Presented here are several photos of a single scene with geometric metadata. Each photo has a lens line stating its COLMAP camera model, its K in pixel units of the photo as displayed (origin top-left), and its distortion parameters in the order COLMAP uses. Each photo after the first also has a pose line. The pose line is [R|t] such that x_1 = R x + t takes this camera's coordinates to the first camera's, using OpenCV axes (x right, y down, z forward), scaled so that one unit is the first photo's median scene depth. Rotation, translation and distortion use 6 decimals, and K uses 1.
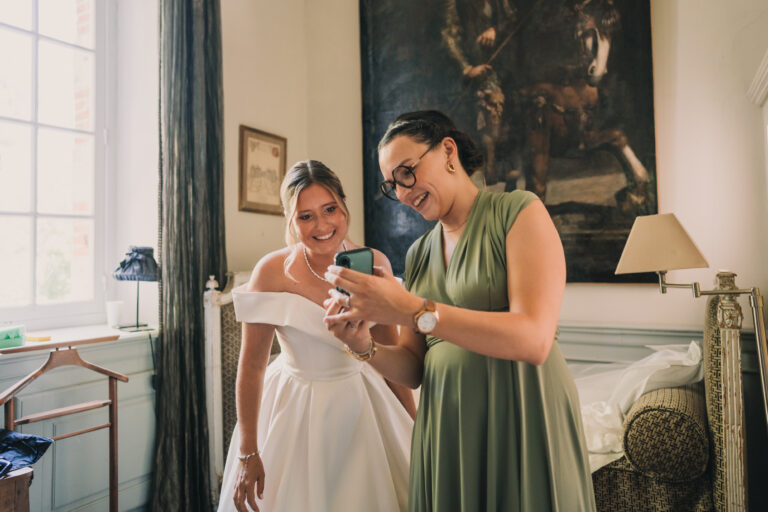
lens RADIAL K [[548.0, 0, 381.6], [0, 548.0, 240.8], [0, 0, 1]] dist [-0.030852, 0.036660]
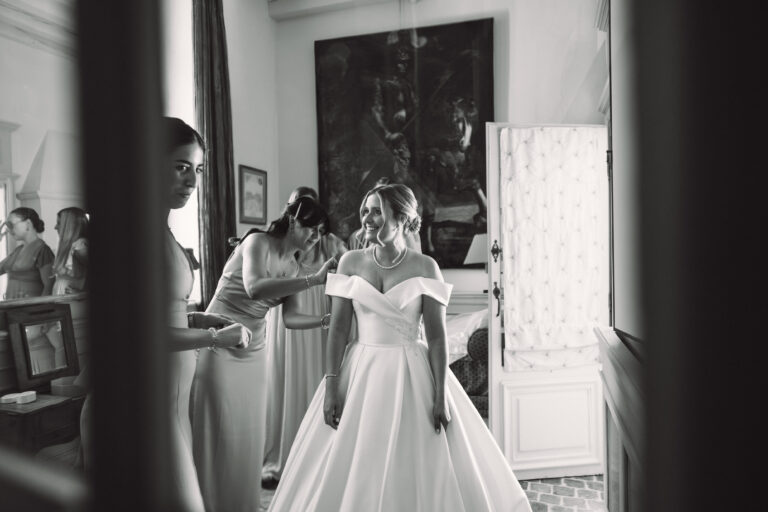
lens RADIAL K [[517.8, 0, 384.0], [0, 517.8, 256.0], [0, 0, 1]] dist [0.028361, 0.000063]
pose [[0.985693, -0.003310, 0.168517, -0.121853], [-0.005797, 0.998550, 0.053522, -0.046007], [-0.168449, -0.053733, 0.984245, -0.551935]]
